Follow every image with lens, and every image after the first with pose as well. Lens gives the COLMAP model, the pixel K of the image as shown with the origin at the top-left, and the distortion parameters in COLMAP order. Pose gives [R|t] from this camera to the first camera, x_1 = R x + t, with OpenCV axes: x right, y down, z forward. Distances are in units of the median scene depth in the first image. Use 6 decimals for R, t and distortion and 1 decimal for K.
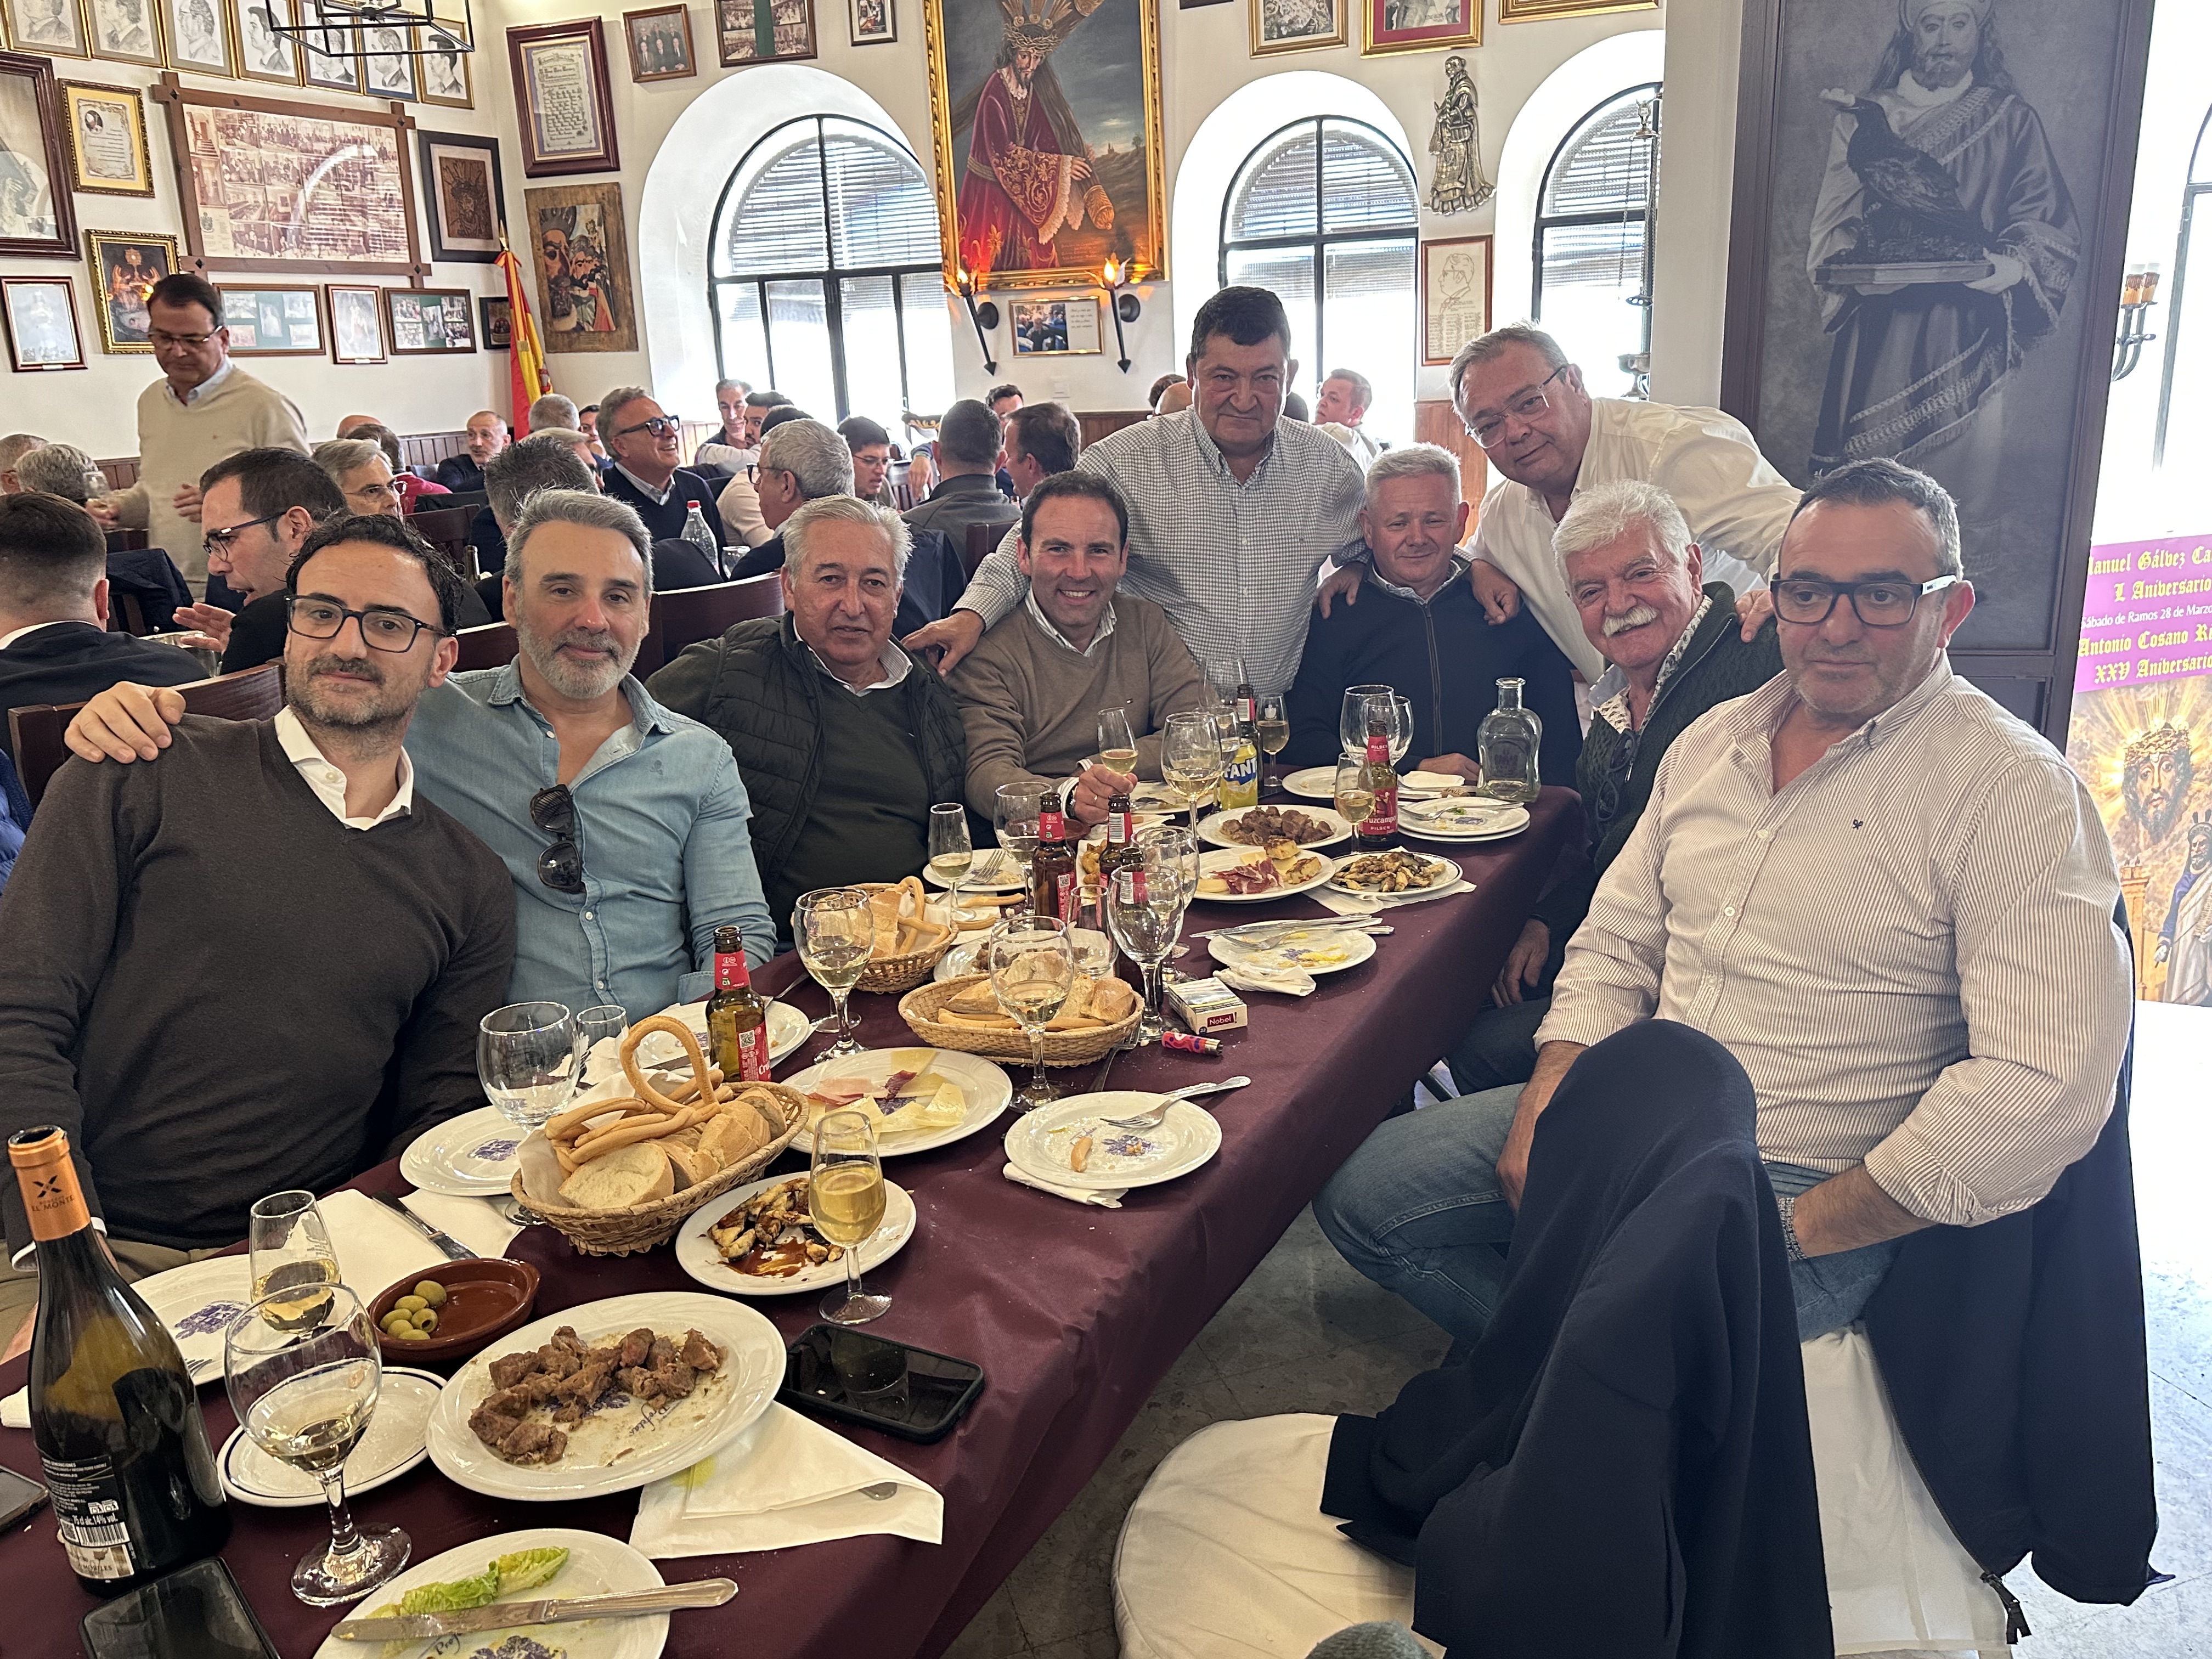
lens RADIAL K [[1660.4, 0, 1116.9], [0, 1660.4, 827.4], [0, 0, 1]] dist [0.025098, -0.030441]
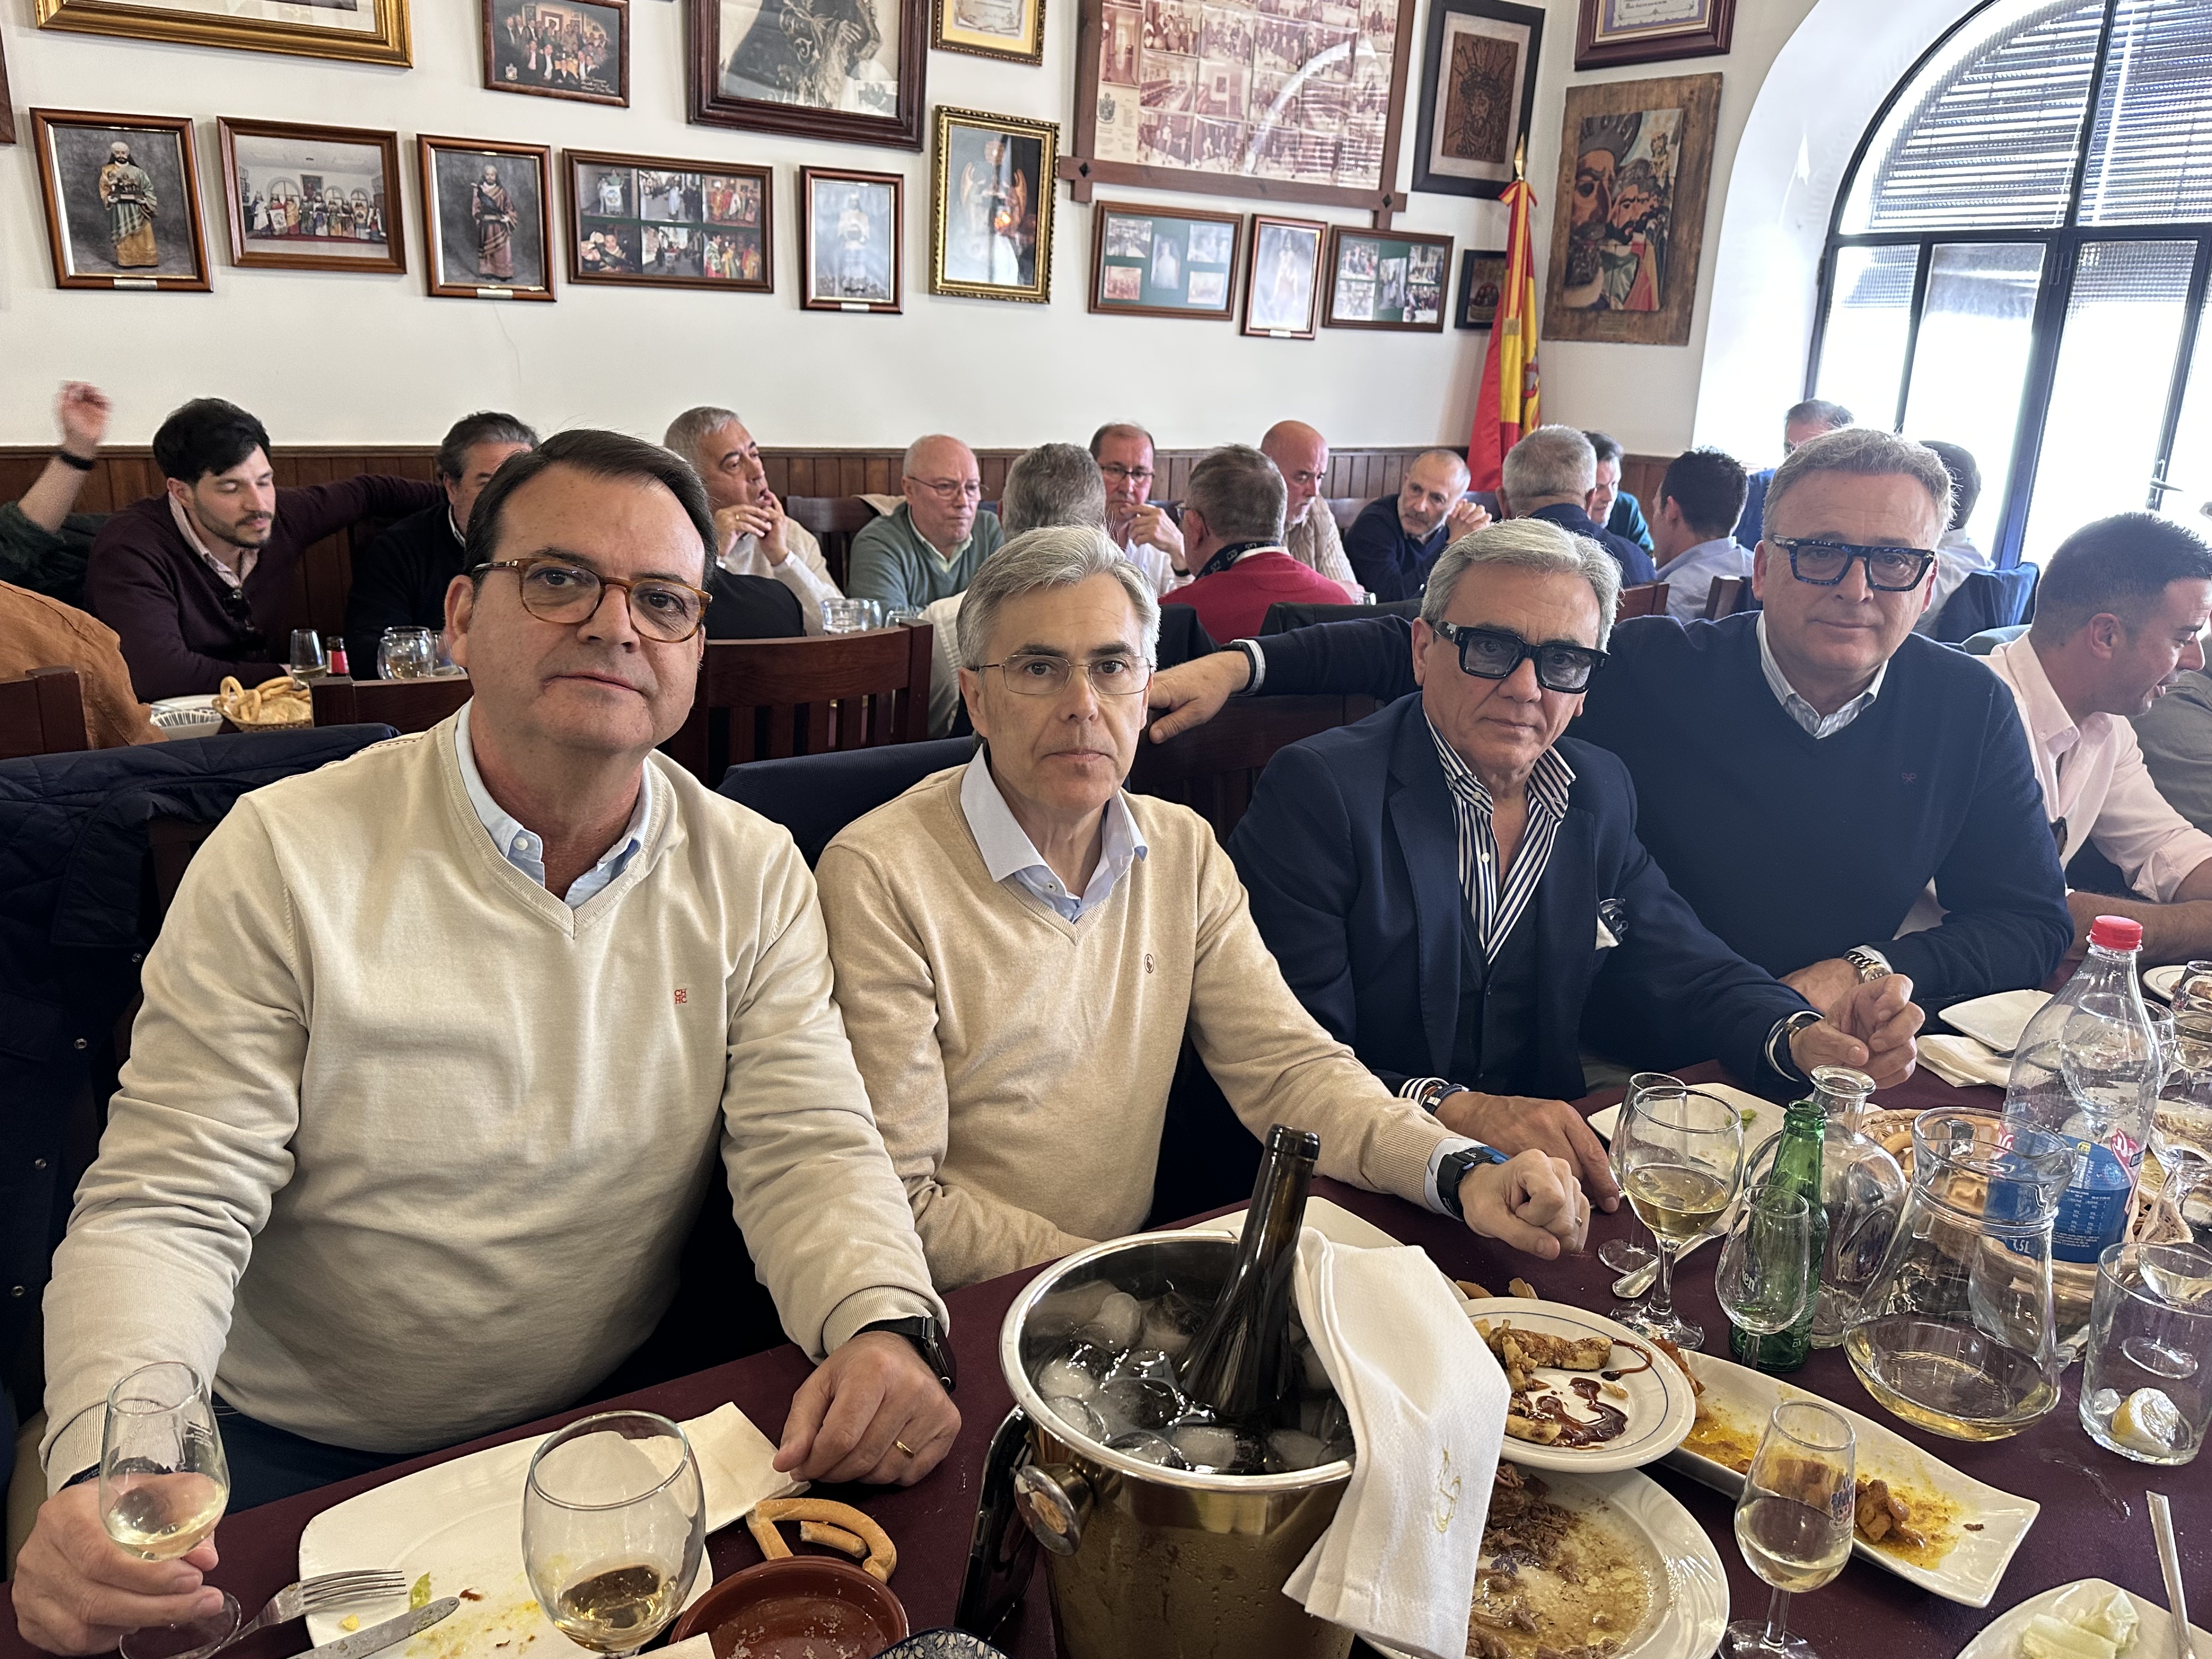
lens RADIAL K [[1660.4, 0, 1108.1], [0, 1660.4, 833.0], [0, 0, 1]] dist [0.025098, -0.030441]
pose [[0.859174, 0.206678, -0.468086, -0.150465], [-0.206493, 0.977045, 0.052385, -0.099487], [0.468168, 0.051648, 0.882129, 0.371924]]
